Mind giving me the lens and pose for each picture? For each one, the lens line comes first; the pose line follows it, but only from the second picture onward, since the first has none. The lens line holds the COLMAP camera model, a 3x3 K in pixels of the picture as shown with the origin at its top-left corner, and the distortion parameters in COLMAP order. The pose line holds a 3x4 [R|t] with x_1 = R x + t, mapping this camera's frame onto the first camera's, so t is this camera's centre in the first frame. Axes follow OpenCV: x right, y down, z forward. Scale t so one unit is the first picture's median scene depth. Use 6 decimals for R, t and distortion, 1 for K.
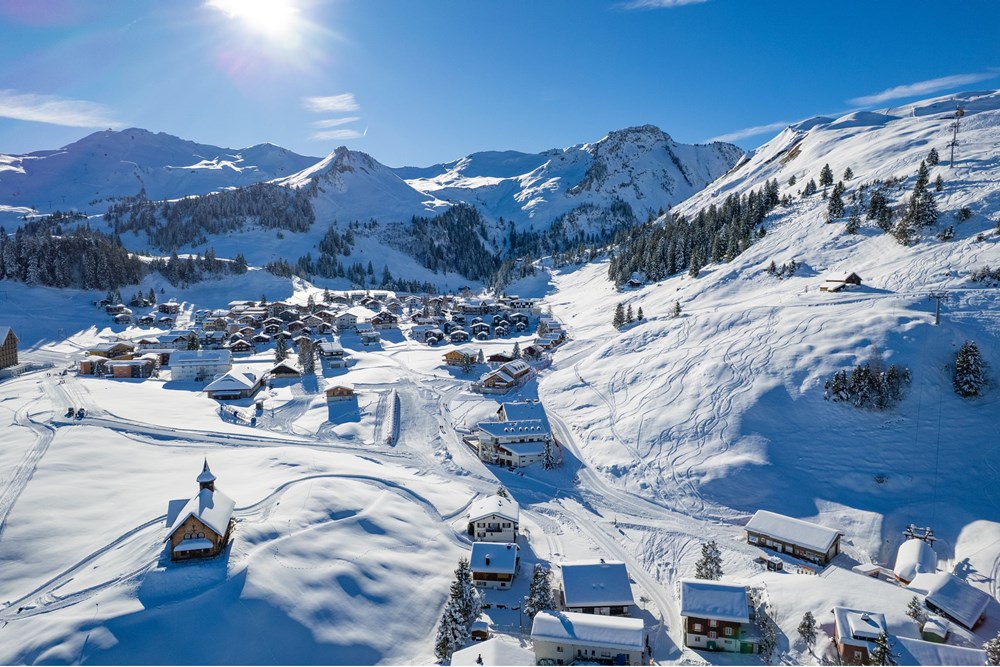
lens RADIAL K [[640.0, 0, 501.6], [0, 640.0, 325.6], [0, 0, 1]] dist [-0.068691, 0.049149]
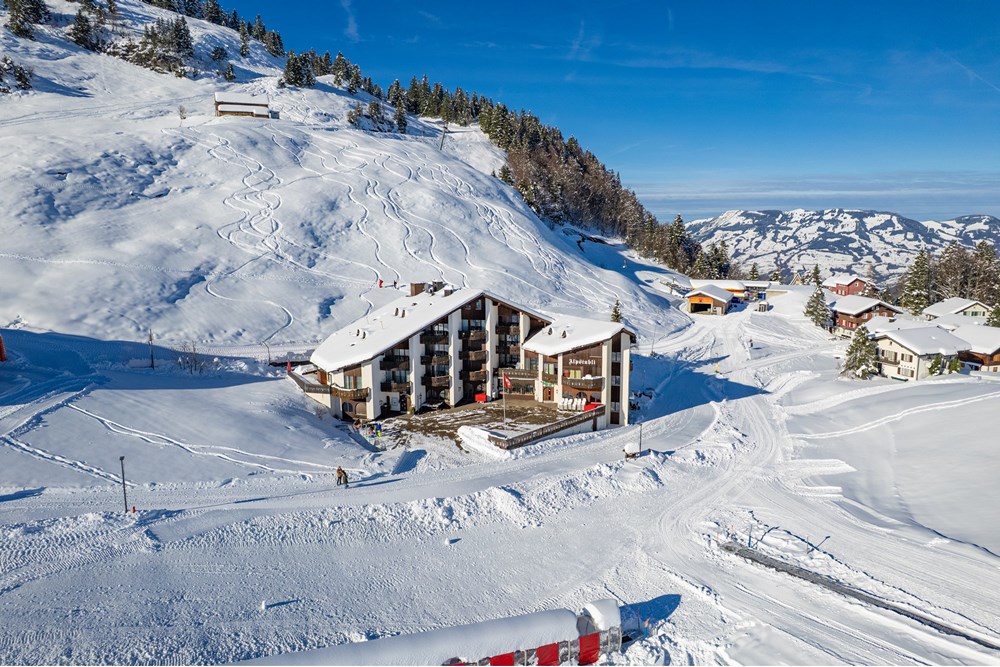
lens RADIAL K [[639.8, 0, 501.0], [0, 639.8, 325.3], [0, 0, 1]] dist [-0.073239, 0.066810]
pose [[-0.382475, -0.134286, 0.914155, -0.072549], [0.083452, 0.980318, 0.178920, 0.018986], [-0.920189, 0.144720, -0.363741, 0.262707]]
